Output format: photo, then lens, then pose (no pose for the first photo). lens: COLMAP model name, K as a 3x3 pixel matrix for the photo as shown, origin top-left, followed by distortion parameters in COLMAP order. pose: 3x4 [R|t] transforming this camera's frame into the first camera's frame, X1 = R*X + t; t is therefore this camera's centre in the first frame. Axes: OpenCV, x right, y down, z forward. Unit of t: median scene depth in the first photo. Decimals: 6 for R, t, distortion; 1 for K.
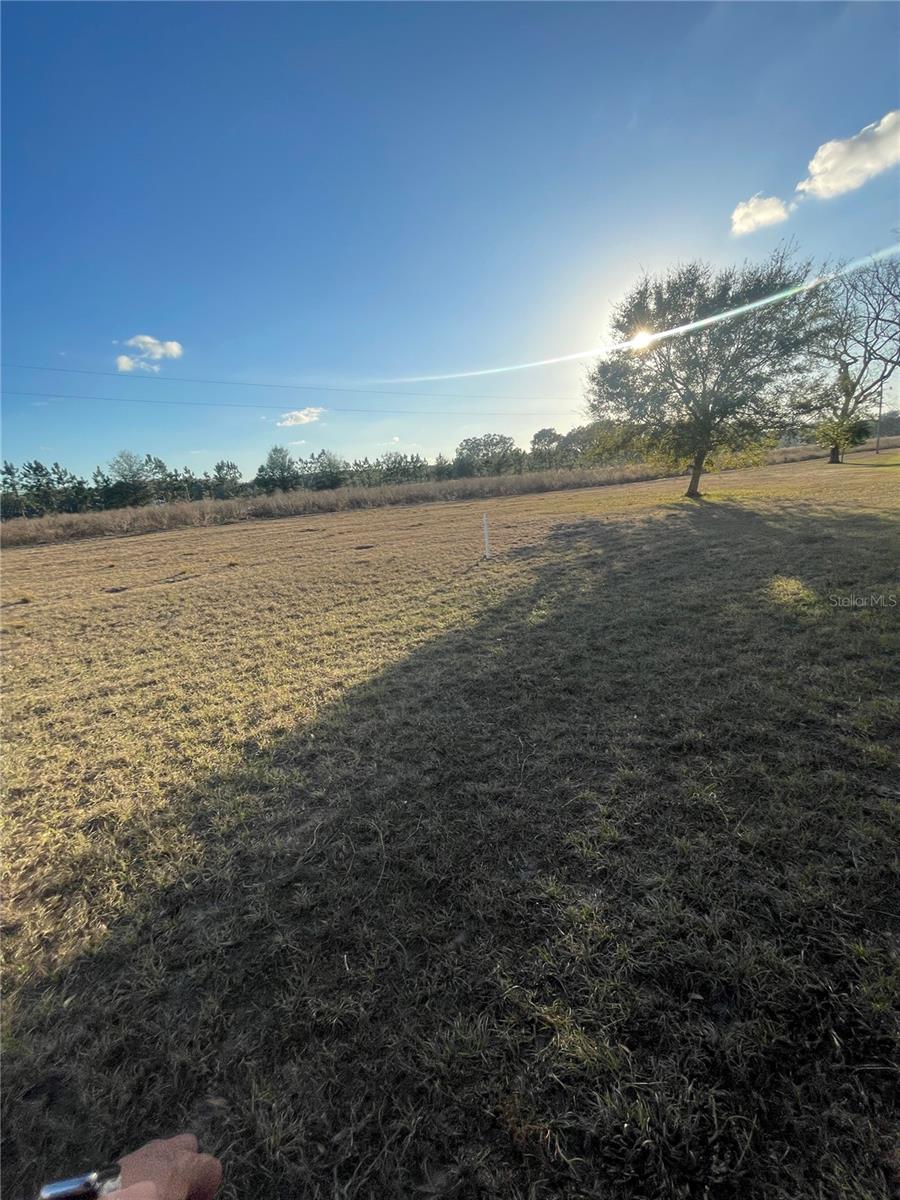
lens RADIAL K [[490.1, 0, 437.1], [0, 490.1, 587.7], [0, 0, 1]] dist [-0.000238, 0.001414]
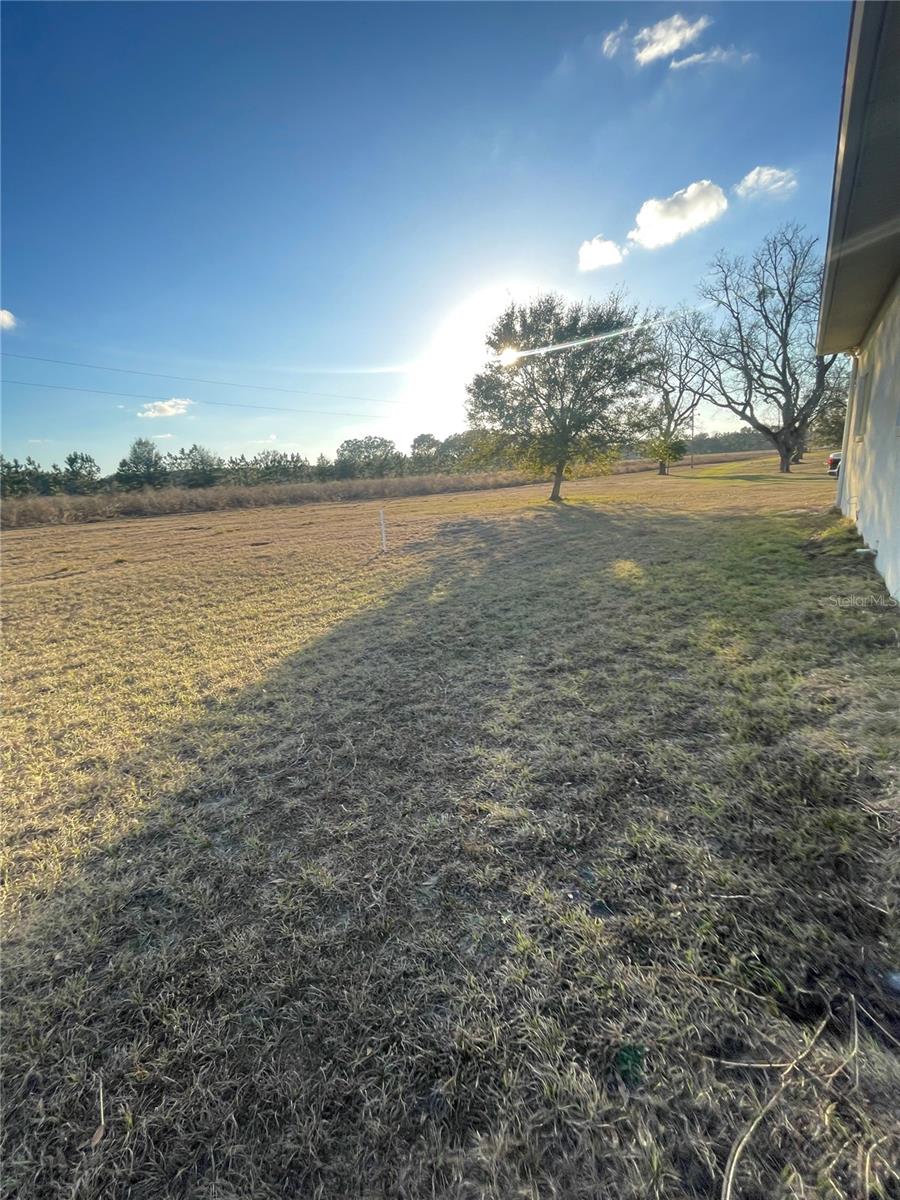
lens RADIAL K [[490.1, 0, 452.1], [0, 490.1, 606.0], [0, 0, 1]] dist [-0.000238, 0.001414]
pose [[0.963492, -0.043200, 0.264230, -0.067529], [0.035916, 0.998831, 0.032339, 0.043815], [-0.265318, -0.021668, 0.963917, -0.124856]]
